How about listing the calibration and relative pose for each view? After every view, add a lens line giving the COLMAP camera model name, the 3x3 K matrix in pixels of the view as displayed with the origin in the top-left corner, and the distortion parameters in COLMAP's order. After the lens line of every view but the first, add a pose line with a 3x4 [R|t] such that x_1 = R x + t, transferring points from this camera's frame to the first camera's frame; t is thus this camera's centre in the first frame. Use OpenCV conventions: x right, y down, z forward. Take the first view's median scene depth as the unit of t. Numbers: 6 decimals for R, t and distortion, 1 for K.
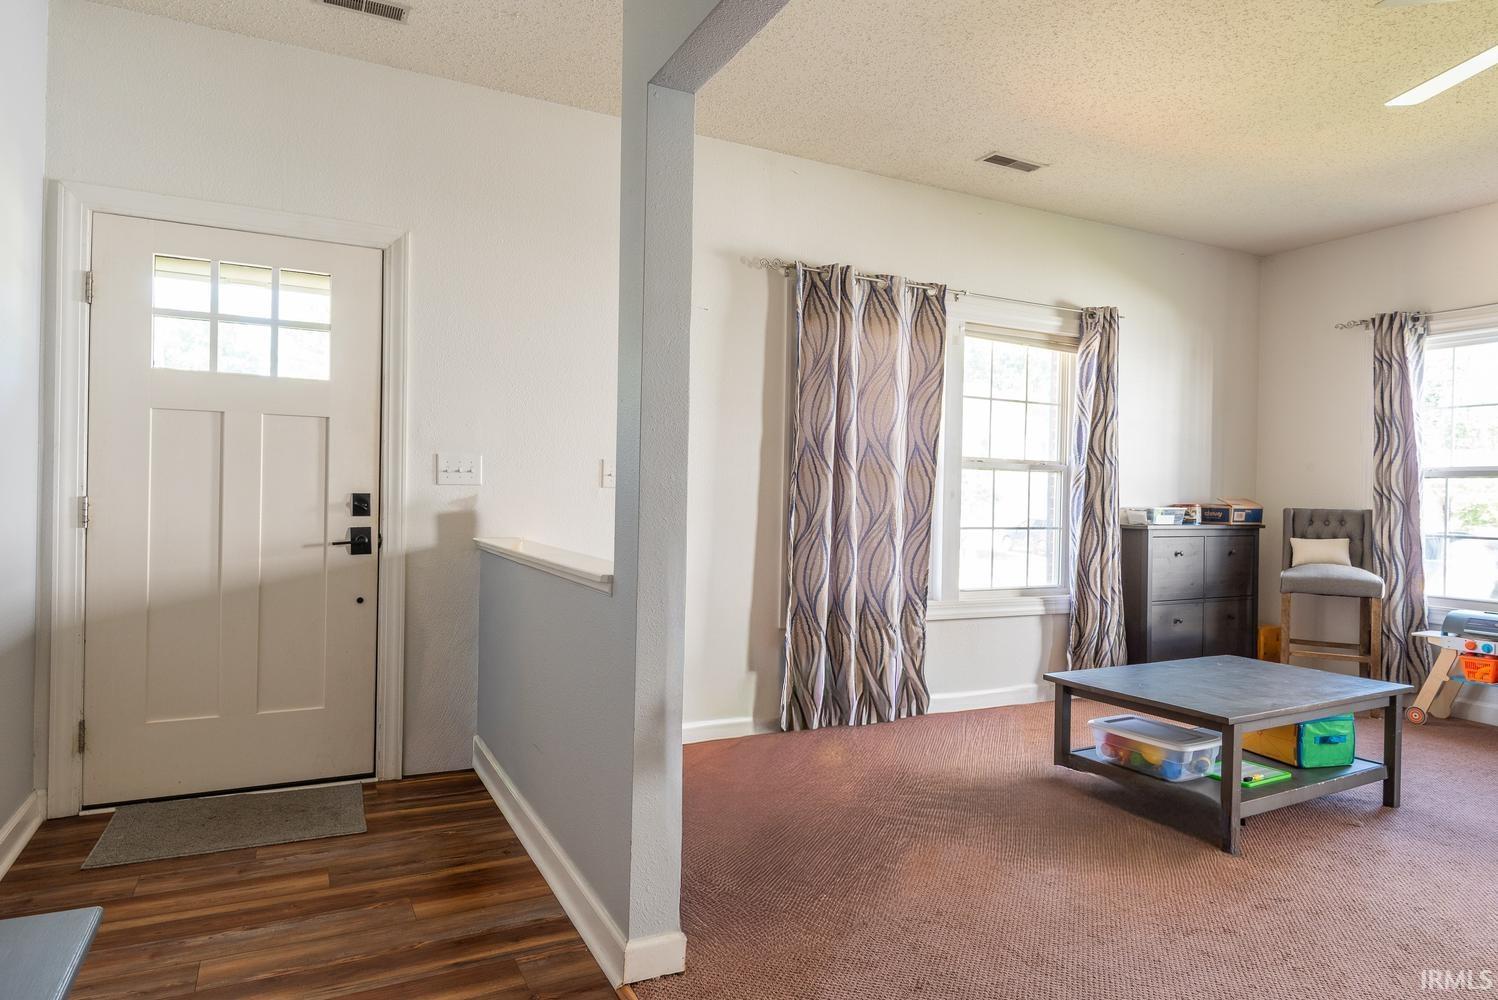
lens RADIAL K [[899.9, 0, 741.8], [0, 899.9, 501.1], [0, 0, 1]] dist [0.001394, -0.004340]
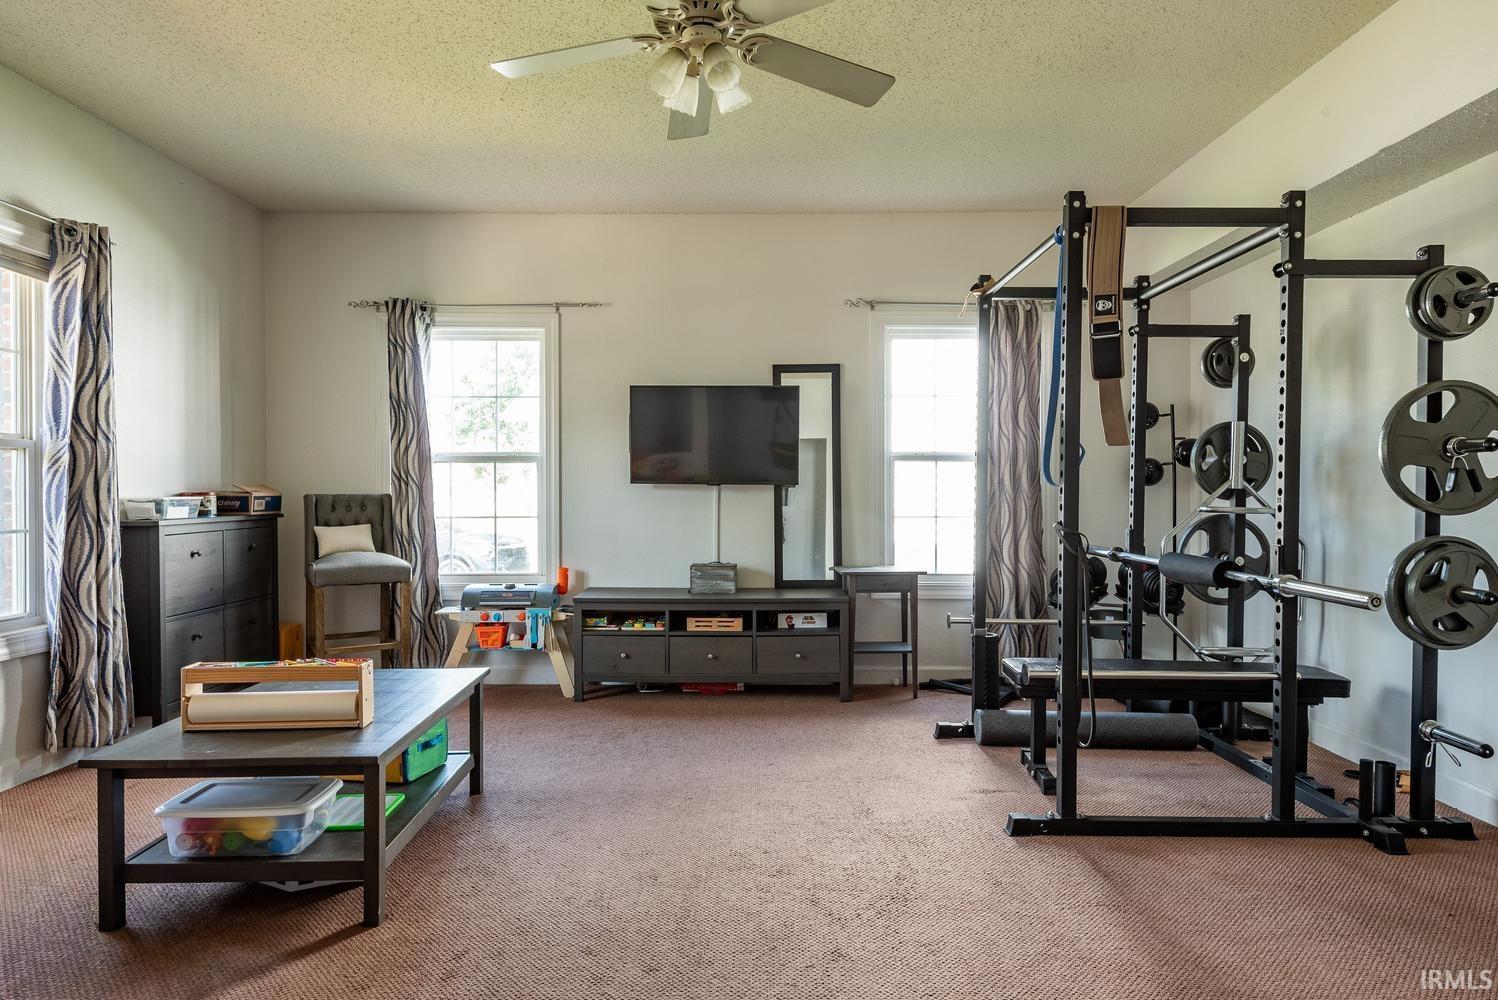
lens RADIAL K [[899.9, 0, 741.8], [0, 899.9, 501.1], [0, 0, 1]] dist [0.001394, -0.004340]
pose [[0.452198, -0.030449, 0.891398, -0.013312], [0.015961, 0.999533, 0.026046, -0.002174], [-0.891775, 0.002449, 0.452473, 0.201906]]
